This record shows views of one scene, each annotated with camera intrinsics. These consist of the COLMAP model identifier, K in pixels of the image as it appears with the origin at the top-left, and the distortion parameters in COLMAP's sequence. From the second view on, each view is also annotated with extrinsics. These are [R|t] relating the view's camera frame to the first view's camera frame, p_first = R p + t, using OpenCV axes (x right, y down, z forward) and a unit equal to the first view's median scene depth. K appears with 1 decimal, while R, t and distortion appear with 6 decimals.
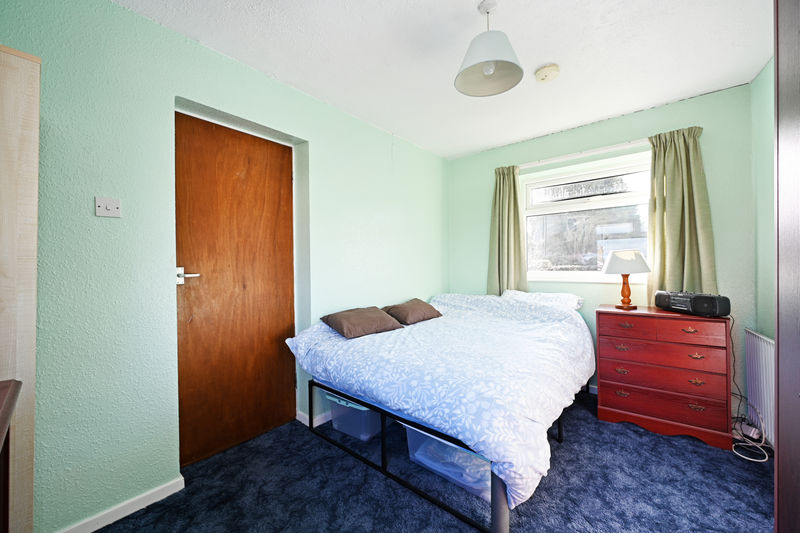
lens RADIAL K [[314.9, 0, 397.3], [0, 314.9, 265.0], [0, 0, 1]] dist [-0.000172, -0.000024]
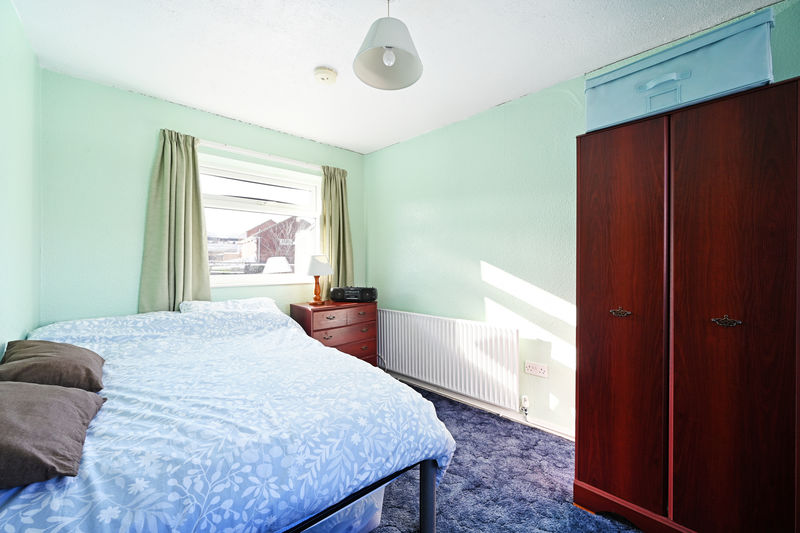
lens RADIAL K [[314.9, 0, 397.6], [0, 314.9, 265.7], [0, 0, 1]] dist [-0.000172, -0.000024]
pose [[0.154550, 0.009028, 0.987944, -0.413654], [-0.000553, 0.999959, -0.009051, 0.003523], [-0.987985, 0.000852, 0.154548, 0.543749]]
